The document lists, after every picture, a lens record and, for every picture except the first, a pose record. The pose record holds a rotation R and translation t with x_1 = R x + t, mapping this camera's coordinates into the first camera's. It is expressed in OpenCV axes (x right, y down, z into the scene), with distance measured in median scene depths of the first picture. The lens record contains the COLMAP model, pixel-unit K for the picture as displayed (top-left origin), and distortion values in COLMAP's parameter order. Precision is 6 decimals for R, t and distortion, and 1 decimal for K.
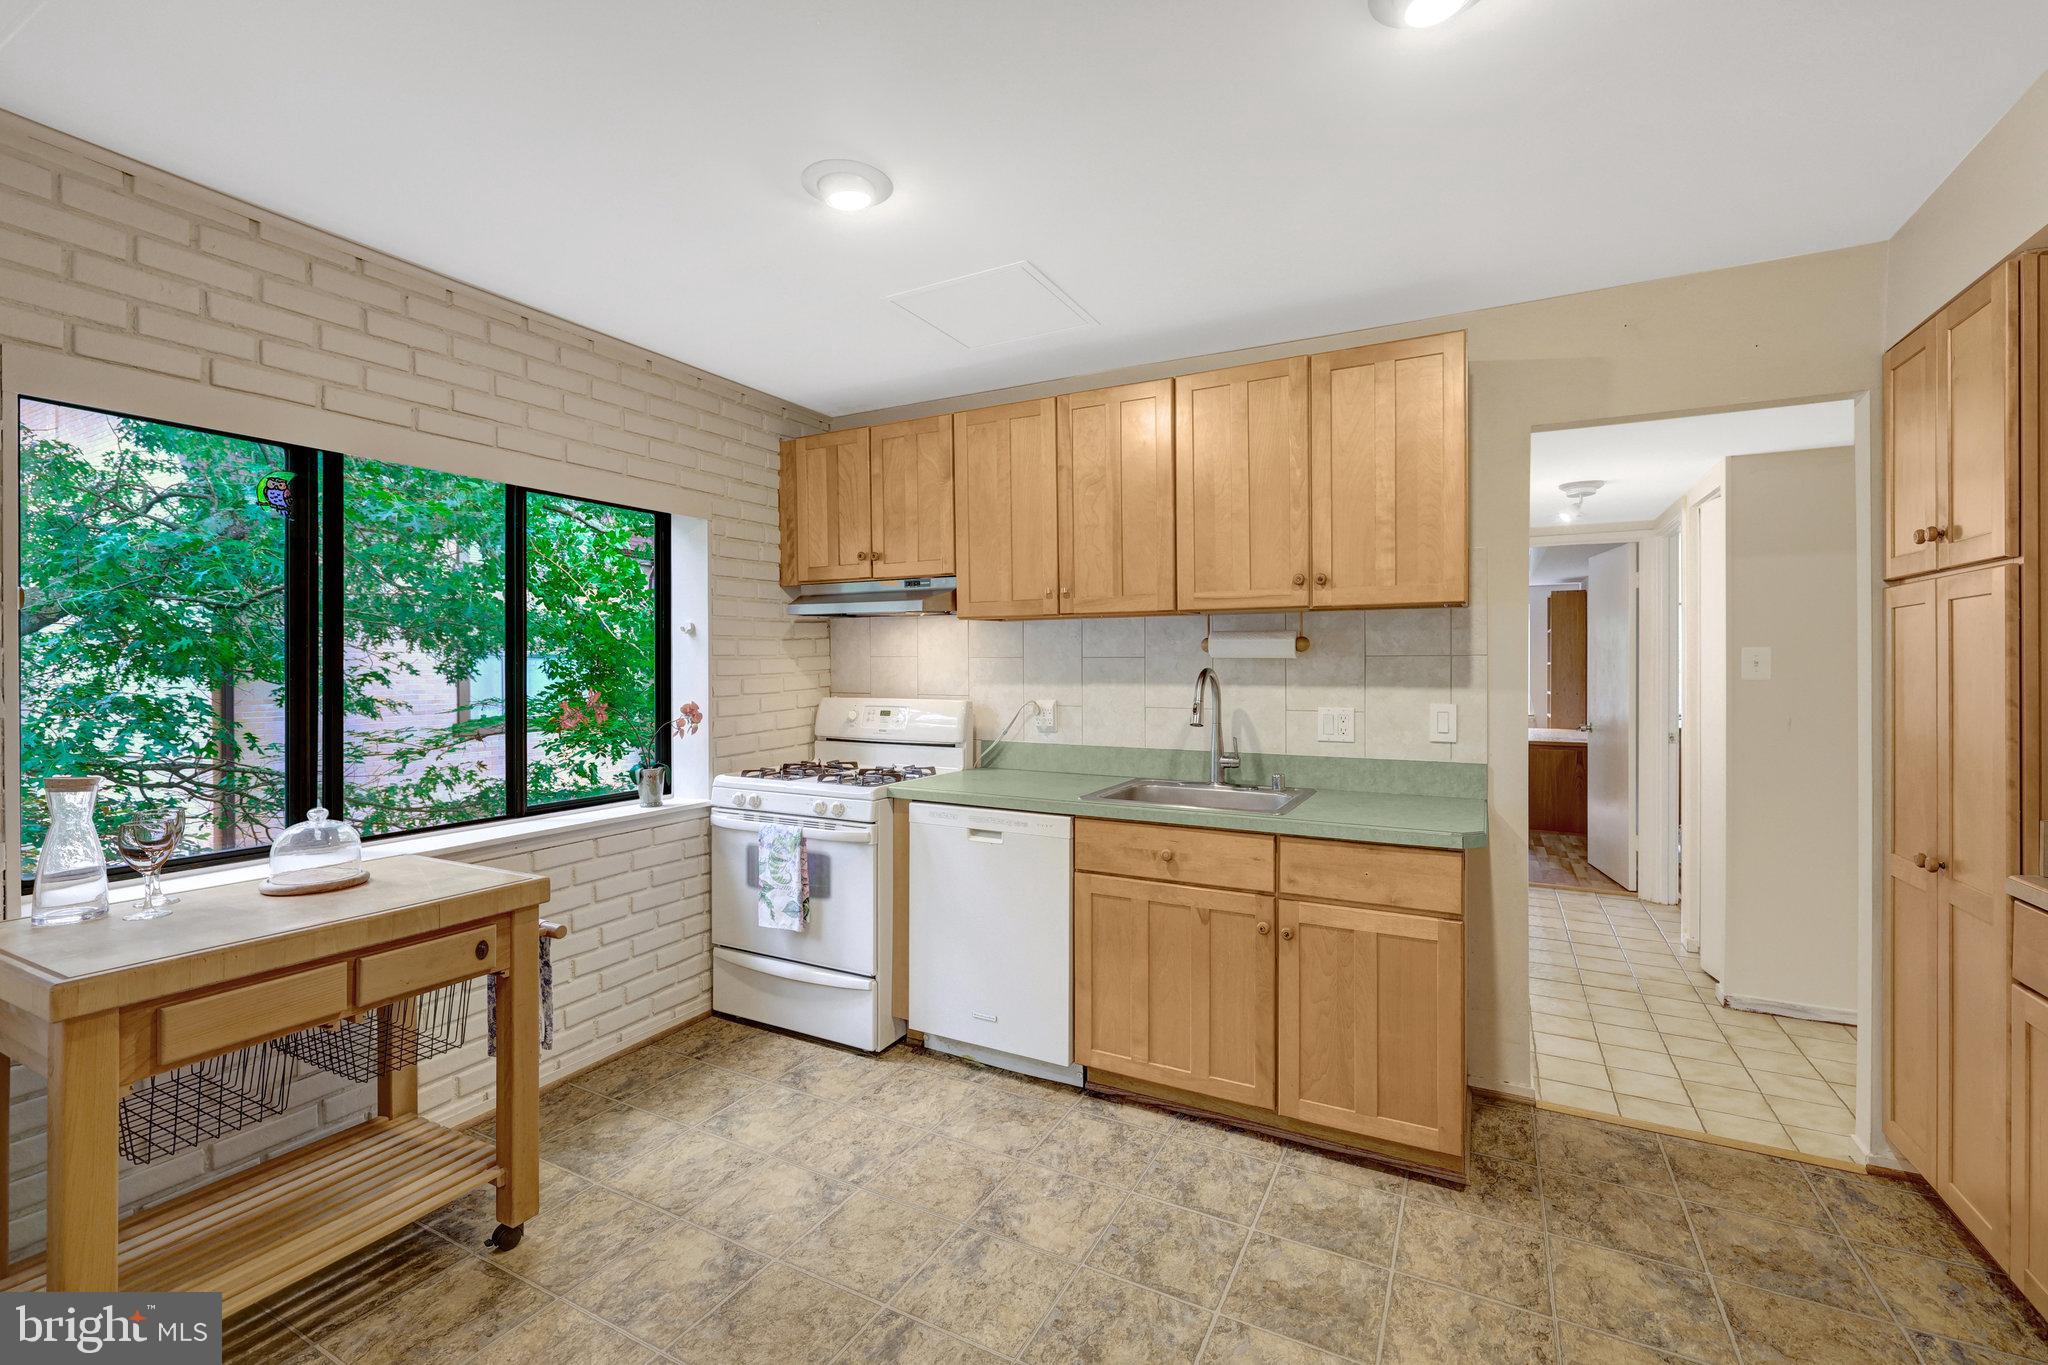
lens RADIAL K [[862.5, 0, 1015.1], [0, 862.5, 667.6], [0, 0, 1]] dist [-0.002183, -0.000091]
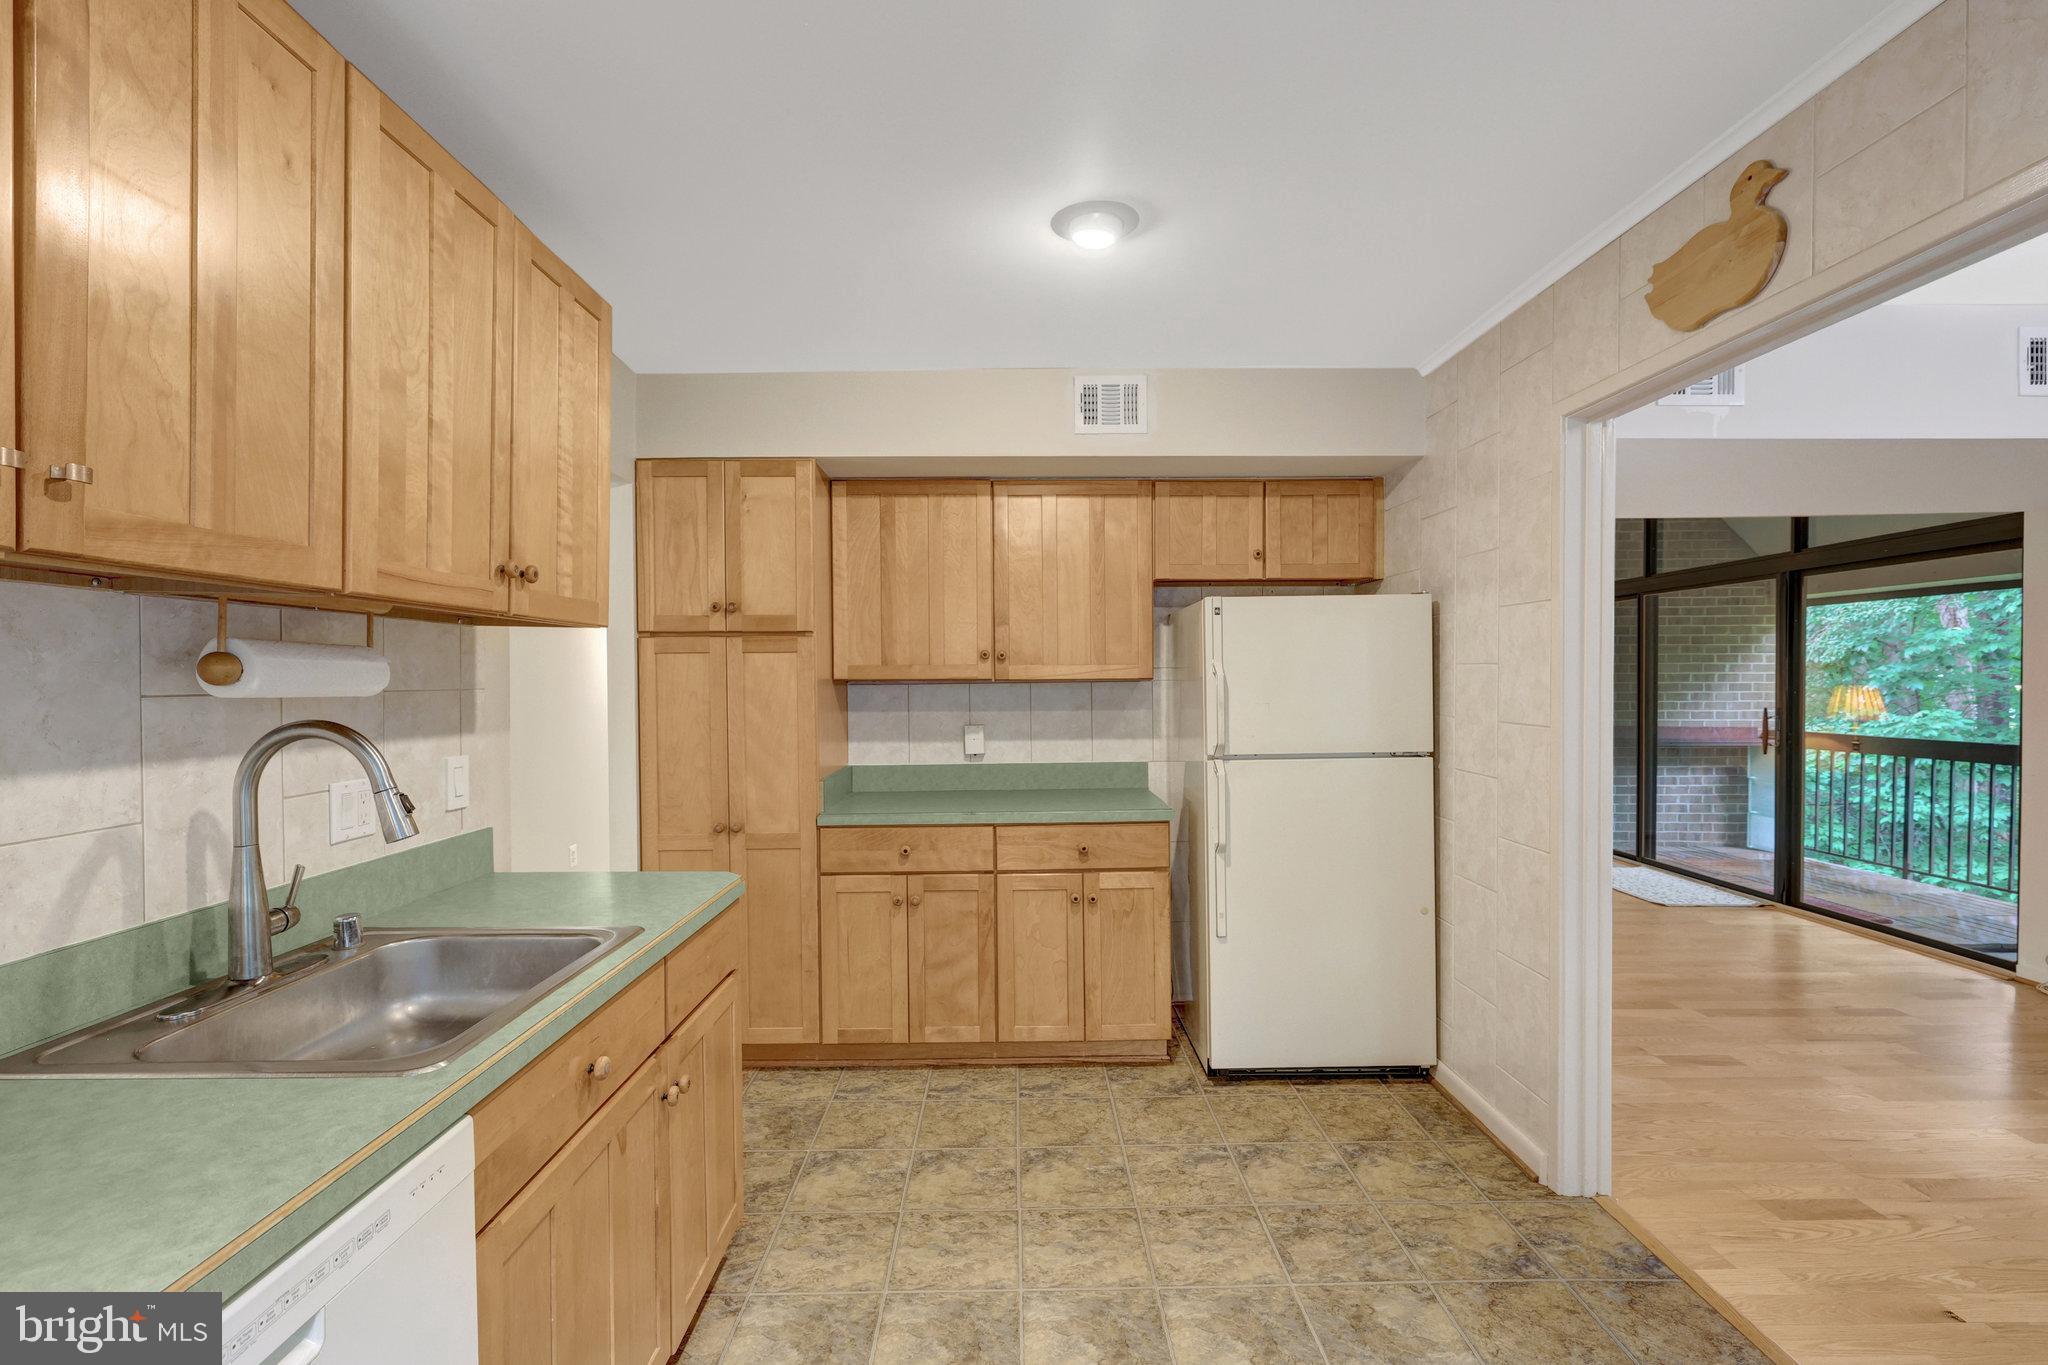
lens RADIAL K [[902.4, 0, 1016.5], [0, 902.4, 692.7], [0, 0, 1]] dist [0.002221, 0.000614]
pose [[-0.483127, -0.010572, 0.875486, -0.395627], [0.006757, 0.999852, 0.015803, -0.020074], [-0.875524, 0.013550, -0.482985, 0.951213]]
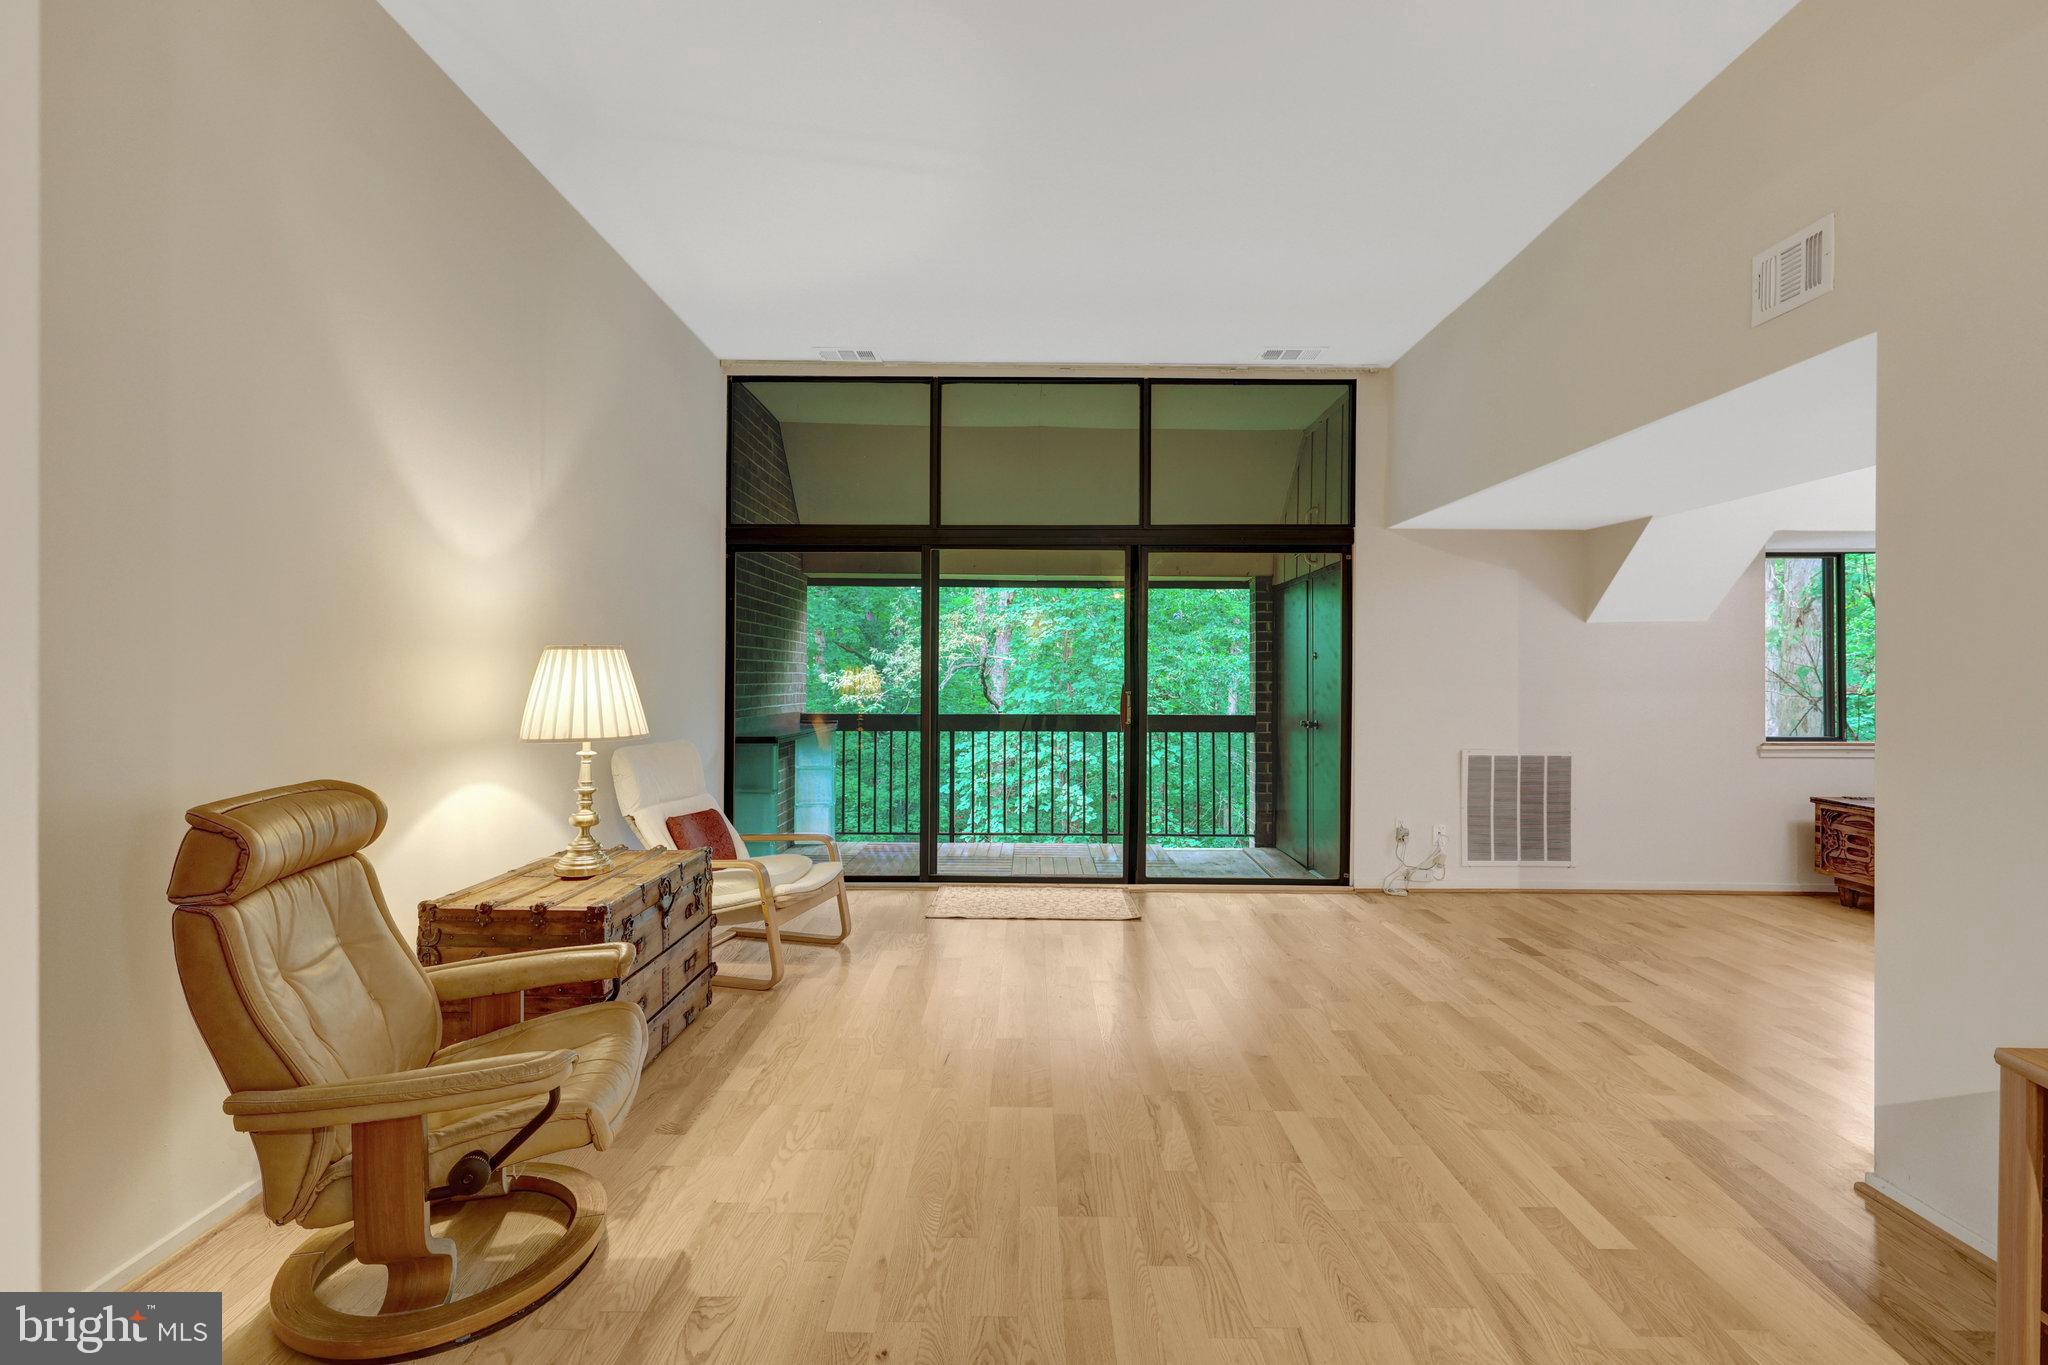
lens RADIAL K [[891.3, 0, 1024.0], [0, 891.3, 682.5], [0, 0, 1]] dist [-0.000319, -0.000043]
pose [[-0.883770, -0.002492, -0.467914, 1.605634], [-0.008006, 0.999920, 0.009796, 0.035592], [0.467853, 0.012403, -0.883719, 0.119638]]
